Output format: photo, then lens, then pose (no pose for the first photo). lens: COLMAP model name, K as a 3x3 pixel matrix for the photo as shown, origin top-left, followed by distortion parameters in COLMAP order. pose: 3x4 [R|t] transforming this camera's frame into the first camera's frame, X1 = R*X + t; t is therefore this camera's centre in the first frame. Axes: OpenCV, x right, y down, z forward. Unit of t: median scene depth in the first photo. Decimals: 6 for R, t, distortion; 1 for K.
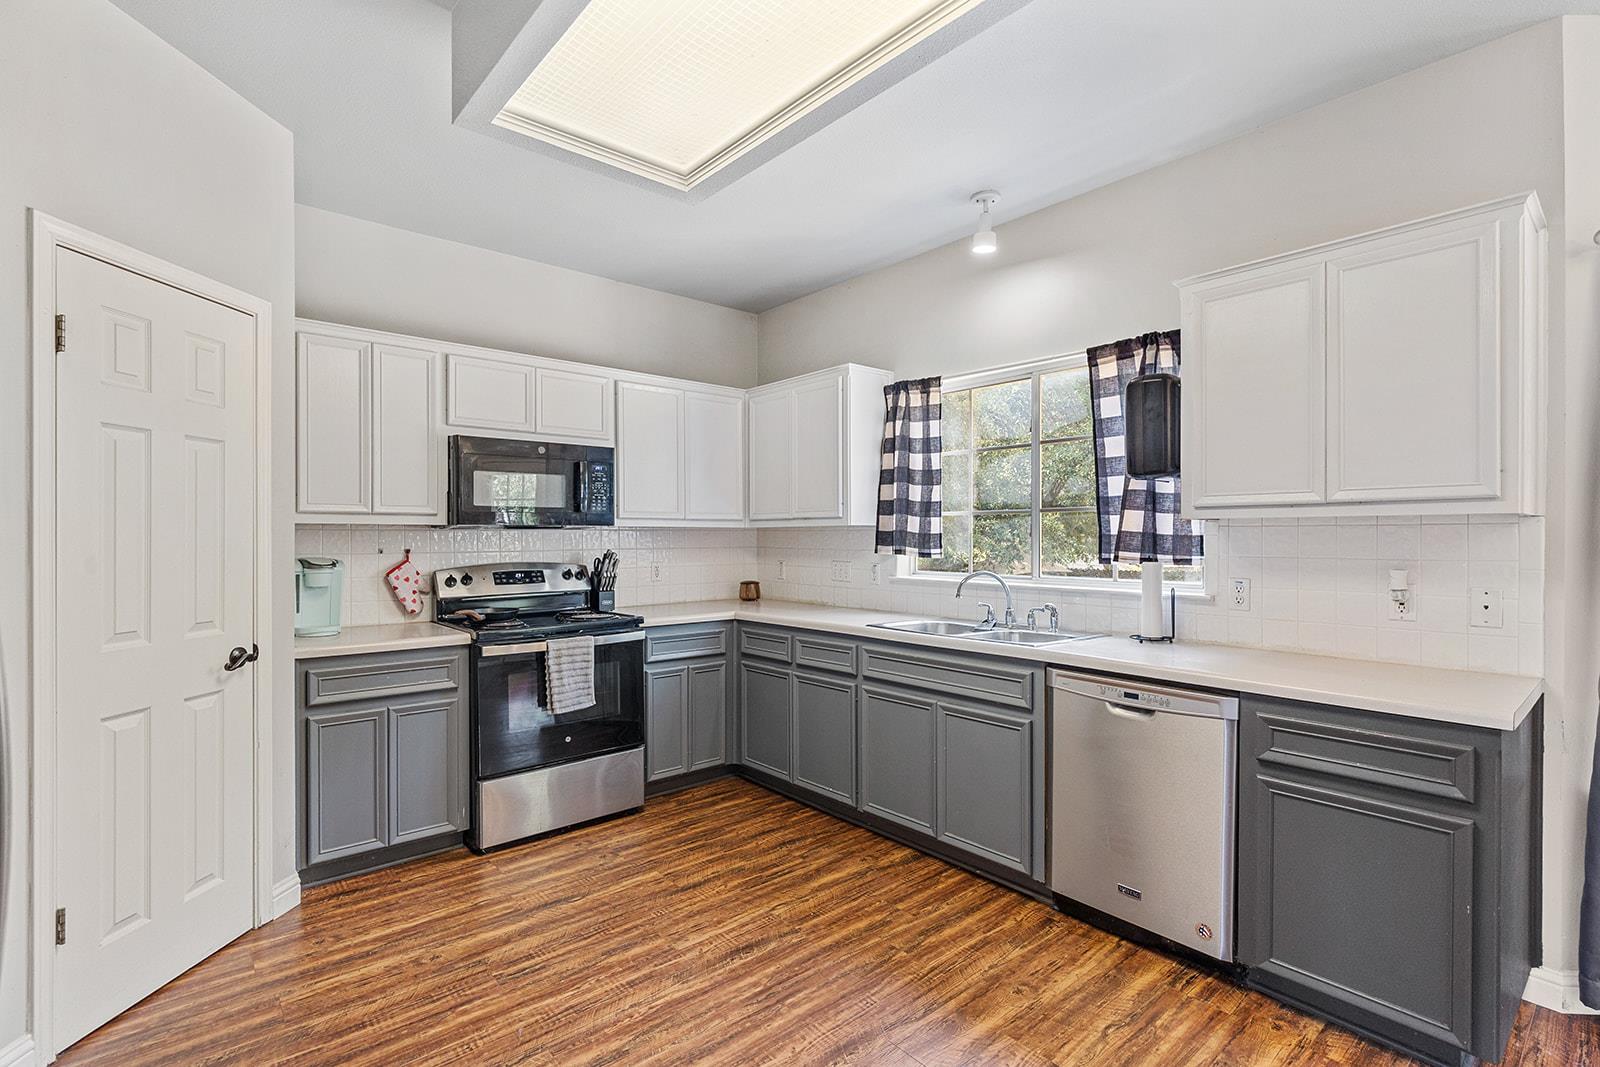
lens RADIAL K [[751.5, 0, 800.2], [0, 751.5, 537.2], [0, 0, 1]] dist [0.012140, -0.000678]
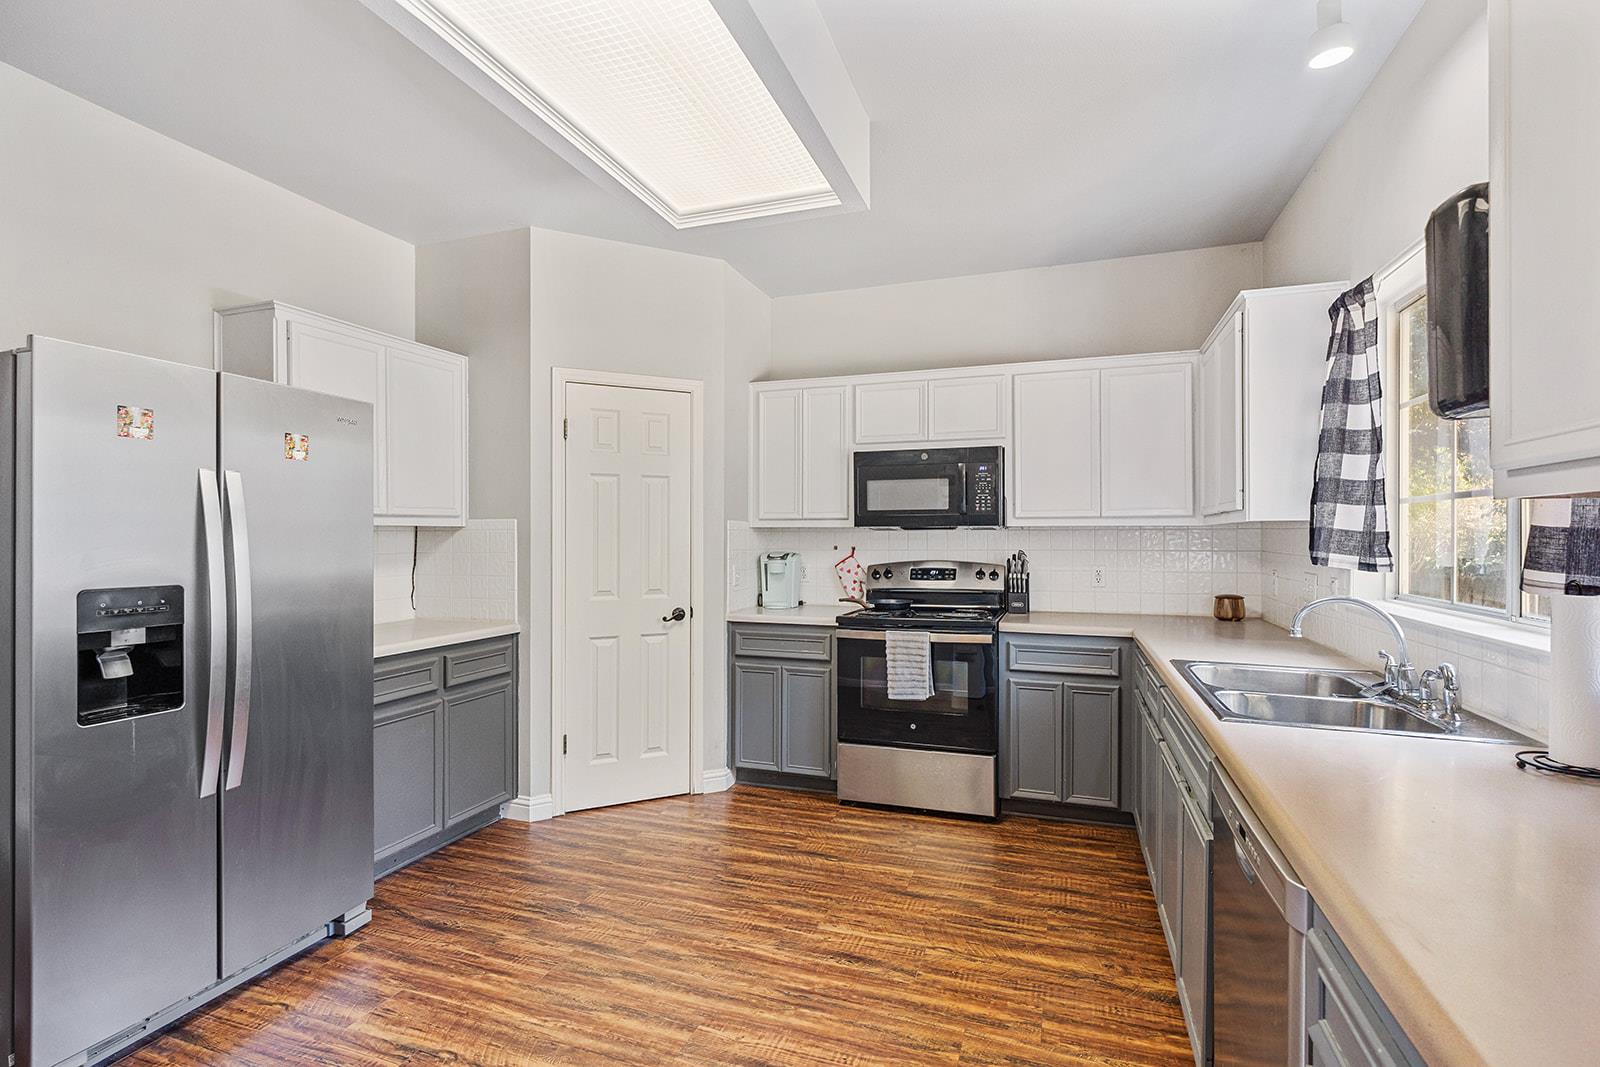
lens RADIAL K [[758.9, 0, 800.0], [0, 758.9, 533.5], [0, 0, 1]] dist [0.019021, -0.000209]
pose [[0.500816, -0.003431, -0.865547, 0.566015], [-0.000755, 0.999990, -0.004400, -0.000702], [0.865554, 0.002858, 0.500808, 0.332544]]
